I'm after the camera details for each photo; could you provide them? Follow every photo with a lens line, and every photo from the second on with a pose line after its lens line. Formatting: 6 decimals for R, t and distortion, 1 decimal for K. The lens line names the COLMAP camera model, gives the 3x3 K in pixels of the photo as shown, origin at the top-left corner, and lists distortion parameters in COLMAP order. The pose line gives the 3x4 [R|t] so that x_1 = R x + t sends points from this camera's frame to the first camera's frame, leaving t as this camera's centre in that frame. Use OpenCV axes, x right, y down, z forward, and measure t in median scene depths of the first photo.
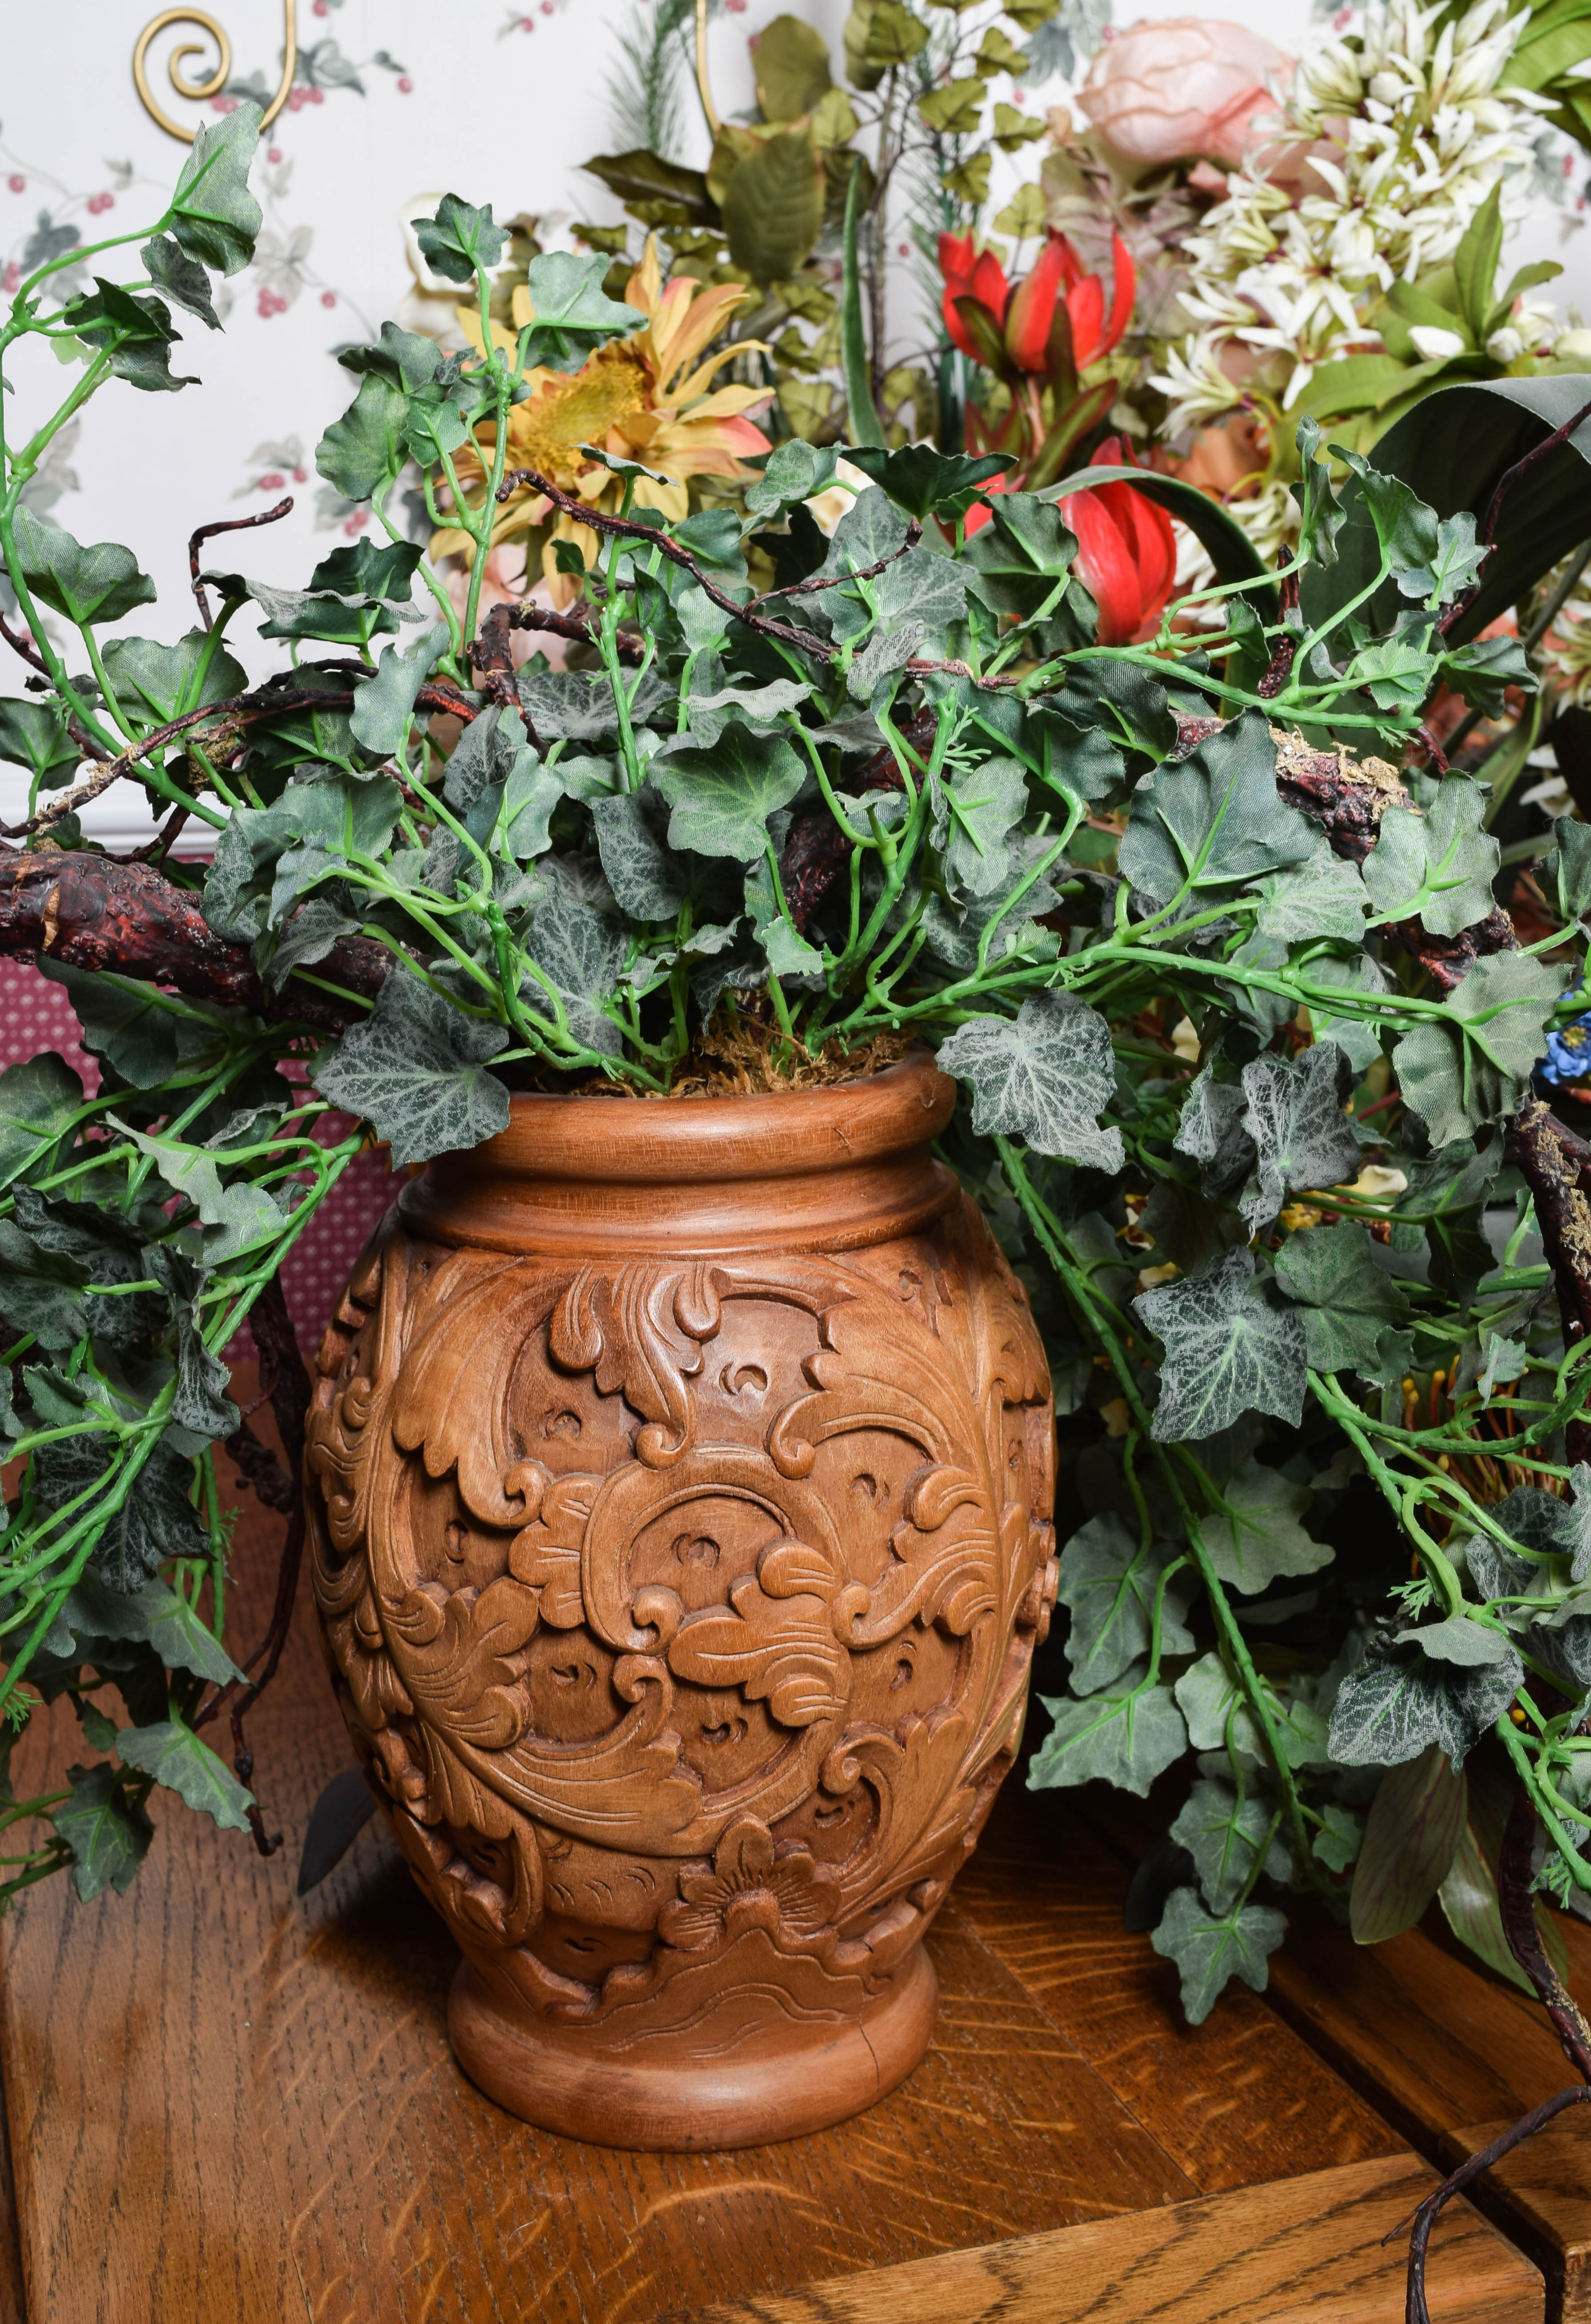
lens RADIAL K [[2700.0, 0, 809.1], [0, 2700.0, 1155.9], [0, 0, 1]] dist [-0.027626, 0.000000]
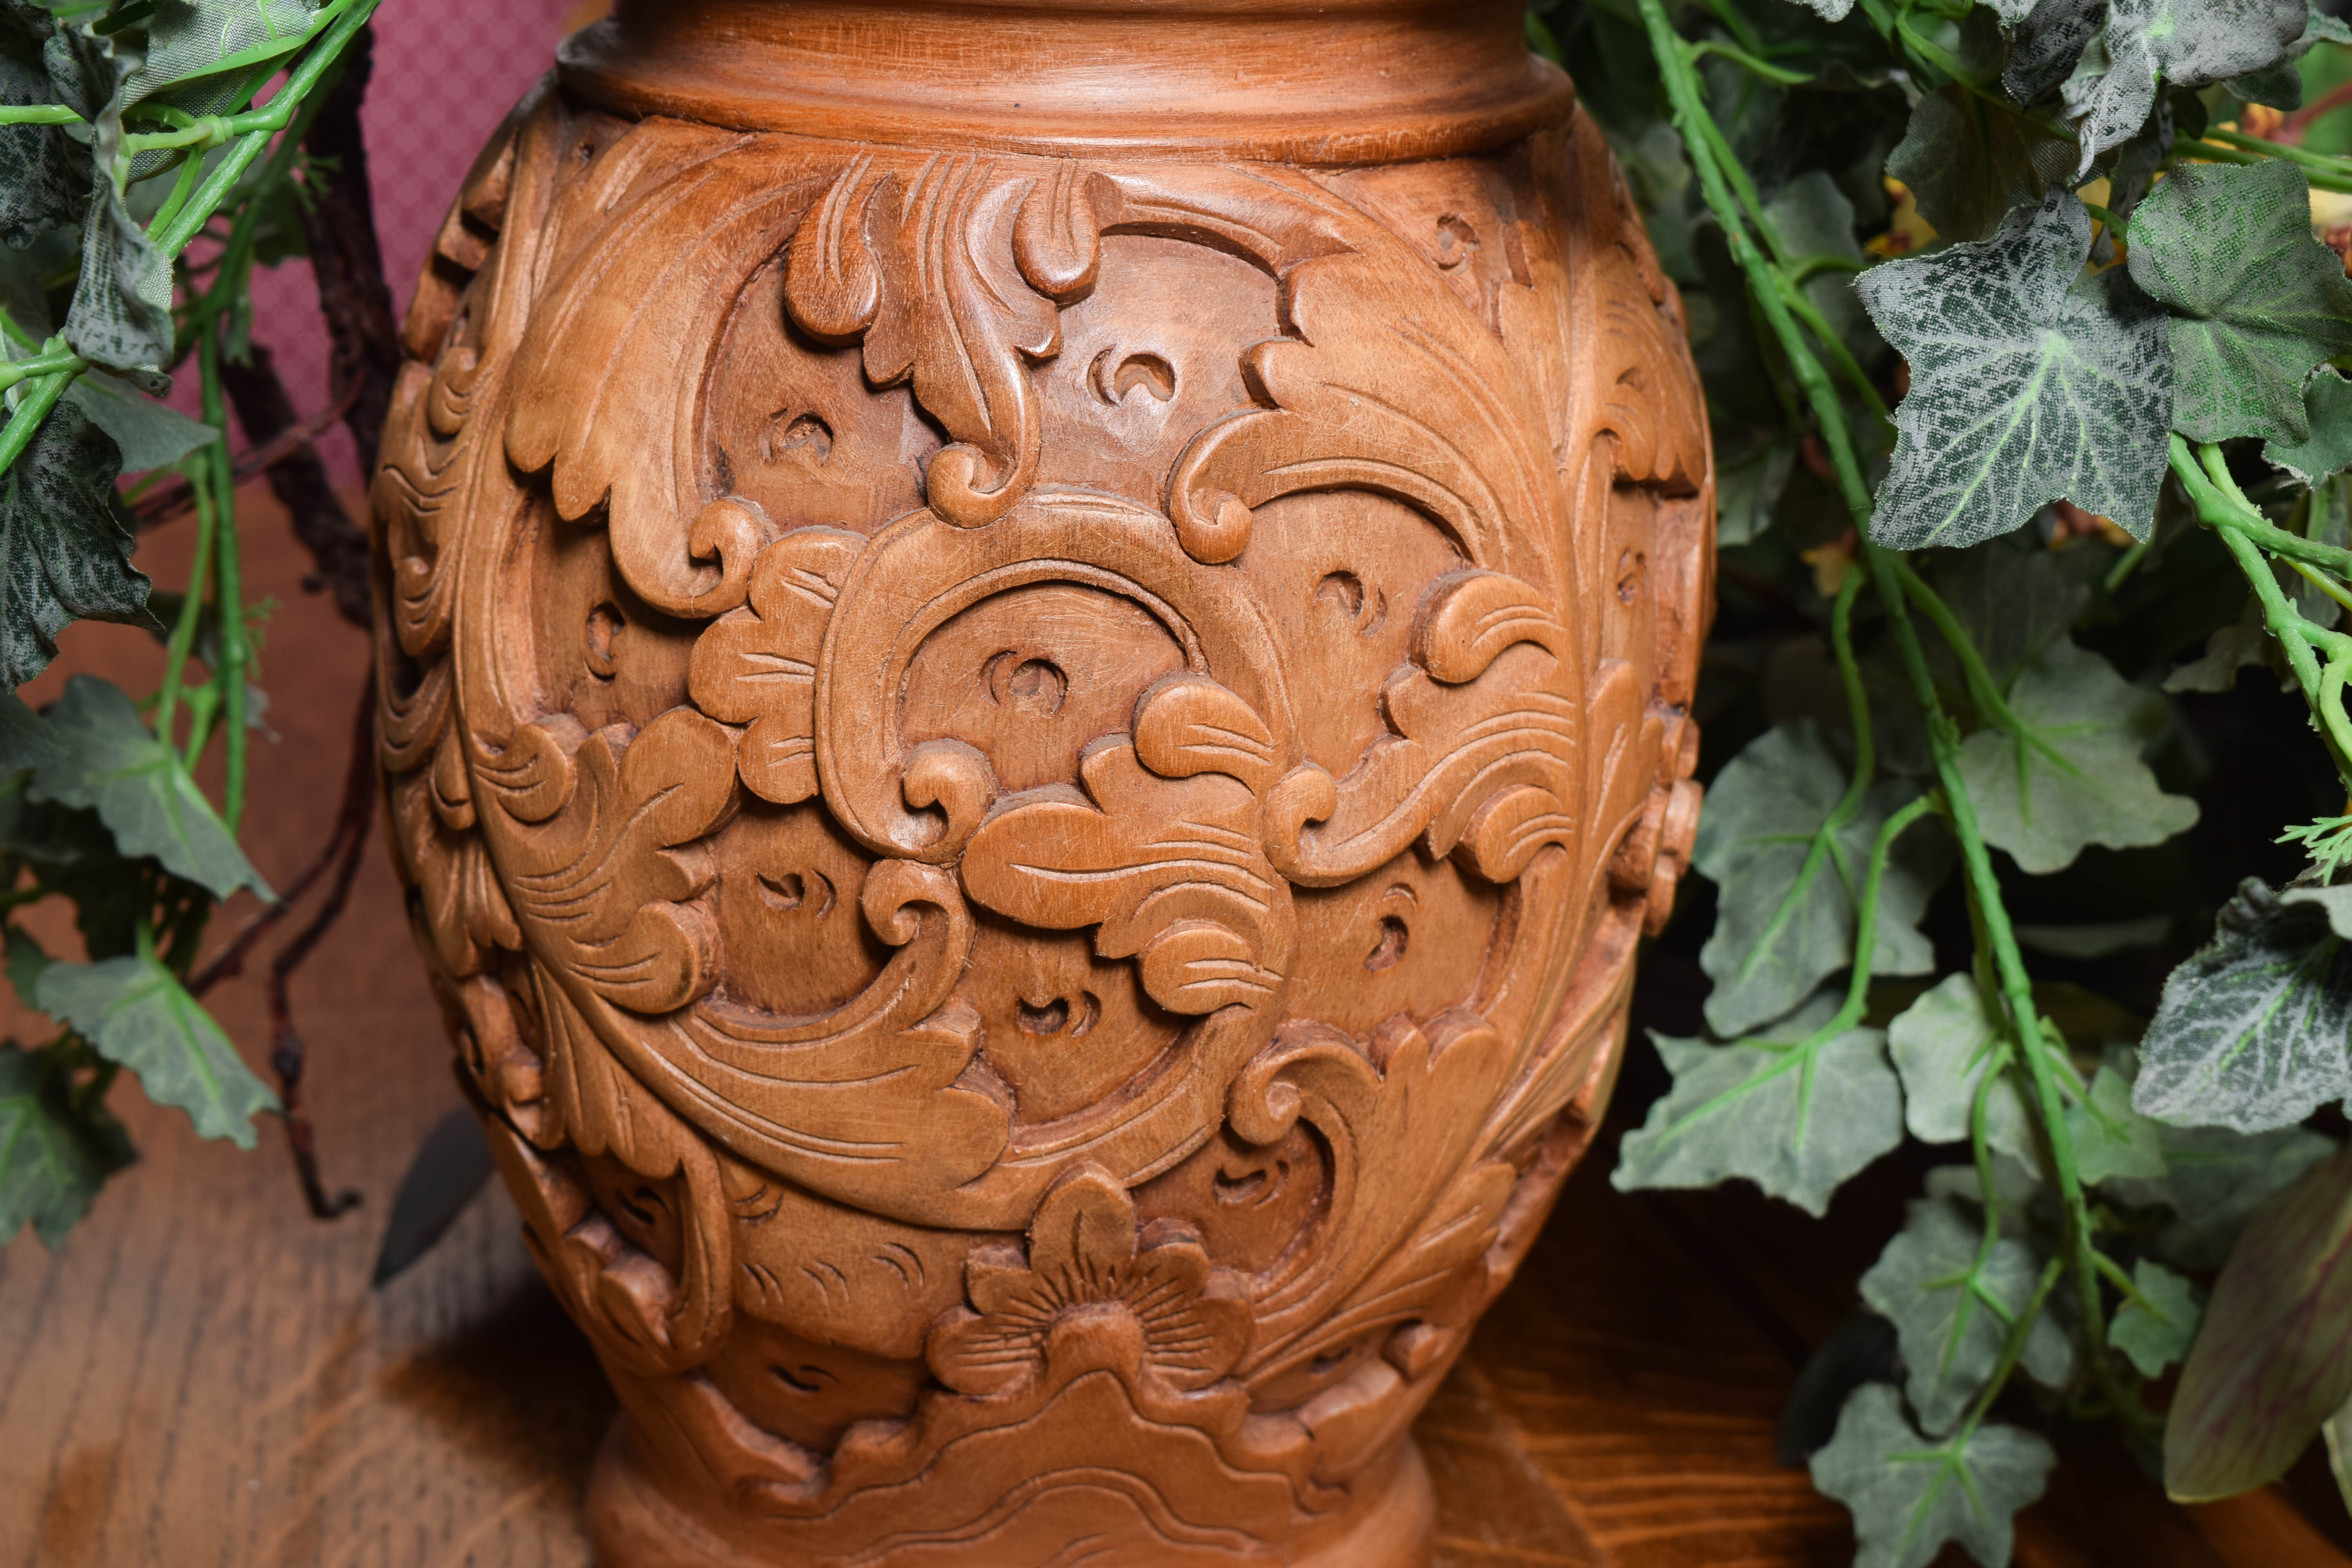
lens RADIAL K [[4356.5, 0, 1166.0], [0, 4356.5, 788.0], [0, 0, 1]] dist [-0.030384, 0.000000]
pose [[0.995704, 0.075205, -0.054024, 0.034699], [-0.068498, 0.990792, 0.116785, 0.058534], [0.062309, -0.112583, 0.991687, 0.109346]]
